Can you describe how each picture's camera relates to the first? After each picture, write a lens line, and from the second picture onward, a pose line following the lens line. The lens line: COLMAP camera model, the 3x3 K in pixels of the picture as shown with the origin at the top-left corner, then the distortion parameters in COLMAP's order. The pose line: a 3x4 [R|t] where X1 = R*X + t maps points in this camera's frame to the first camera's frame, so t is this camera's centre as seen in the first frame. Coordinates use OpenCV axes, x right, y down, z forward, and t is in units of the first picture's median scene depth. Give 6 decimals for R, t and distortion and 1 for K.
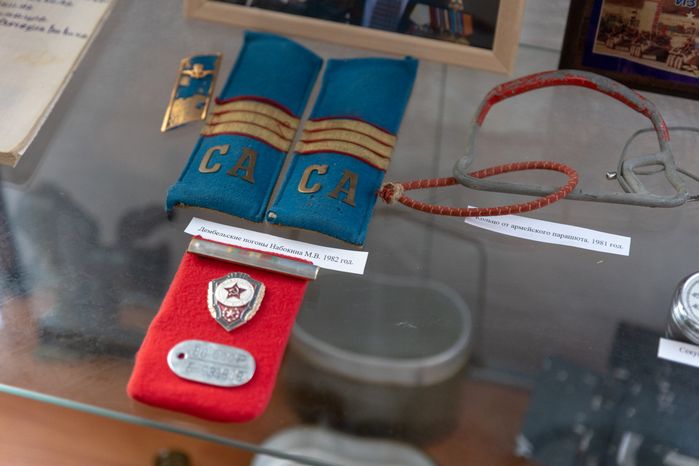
lens RADIAL K [[1217.5, 0, 347.7], [0, 1217.5, 233.5], [0, 0, 1]] dist [0.004431, 0.000000]
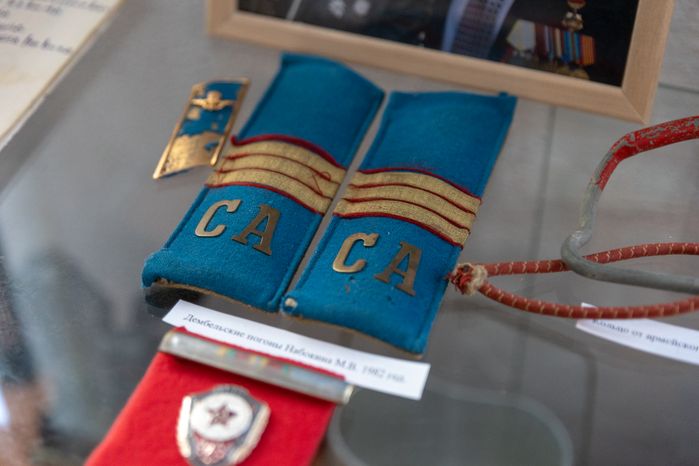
lens RADIAL K [[1217.5, 0, 351.7], [0, 1217.5, 229.2], [0, 0, 1]] dist [0.004431, 0.000000]
pose [[0.996143, 0.044659, -0.075533, 0.019692], [-0.050413, 0.995827, -0.076076, -0.005375], [0.071820, 0.079590, 0.994237, 0.297637]]
